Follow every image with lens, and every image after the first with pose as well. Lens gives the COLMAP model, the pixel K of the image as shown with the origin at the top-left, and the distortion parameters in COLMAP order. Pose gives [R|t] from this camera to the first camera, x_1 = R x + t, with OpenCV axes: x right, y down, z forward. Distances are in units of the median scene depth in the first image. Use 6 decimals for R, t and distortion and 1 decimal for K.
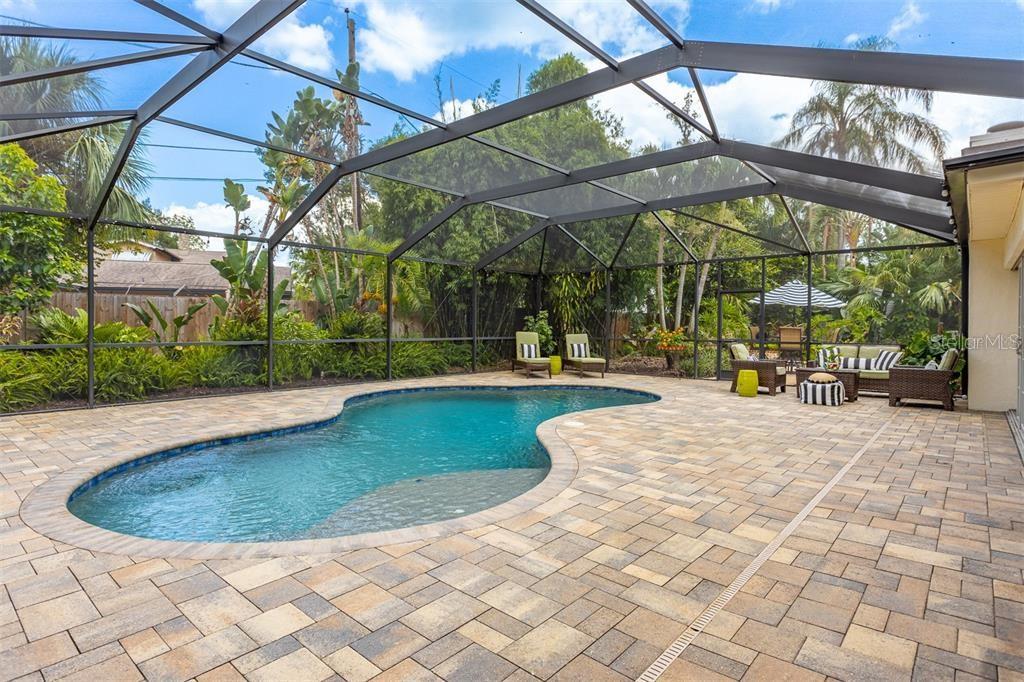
lens RADIAL K [[517.6, 0, 520.7], [0, 517.6, 337.6], [0, 0, 1]] dist [-0.000282, 0.003350]
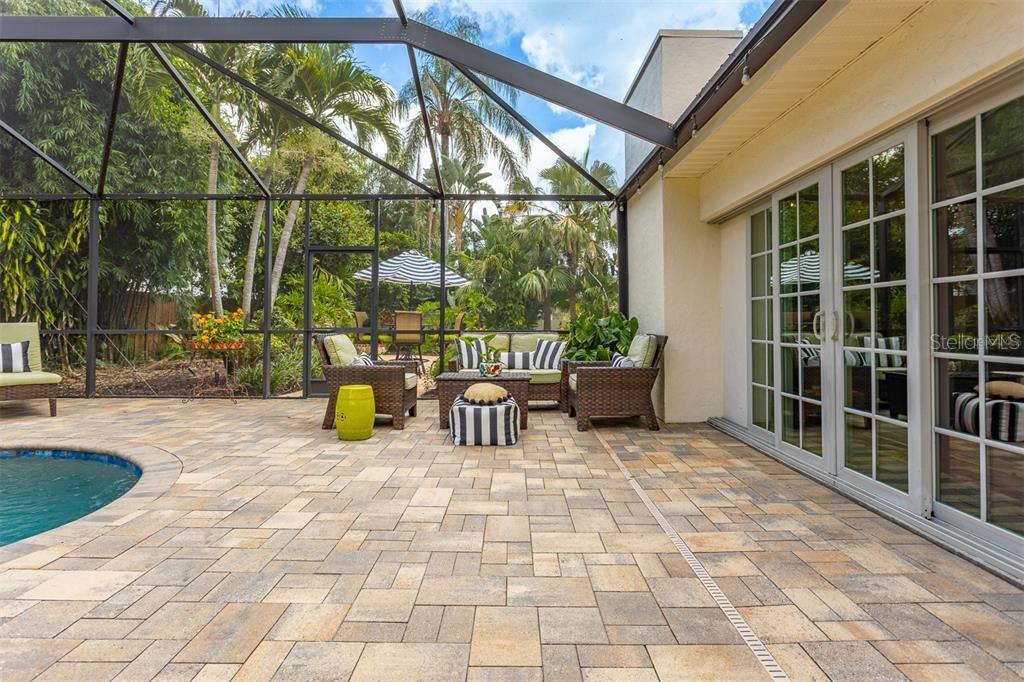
lens RADIAL K [[517.6, 0, 513.8], [0, 517.6, 310.5], [0, 0, 1]] dist [-0.000282, 0.003350]
pose [[0.751735, 0.011191, 0.659370, 0.175416], [0.015959, 0.999254, -0.035154, 0.007579], [-0.659272, 0.036949, 0.750996, 0.410009]]
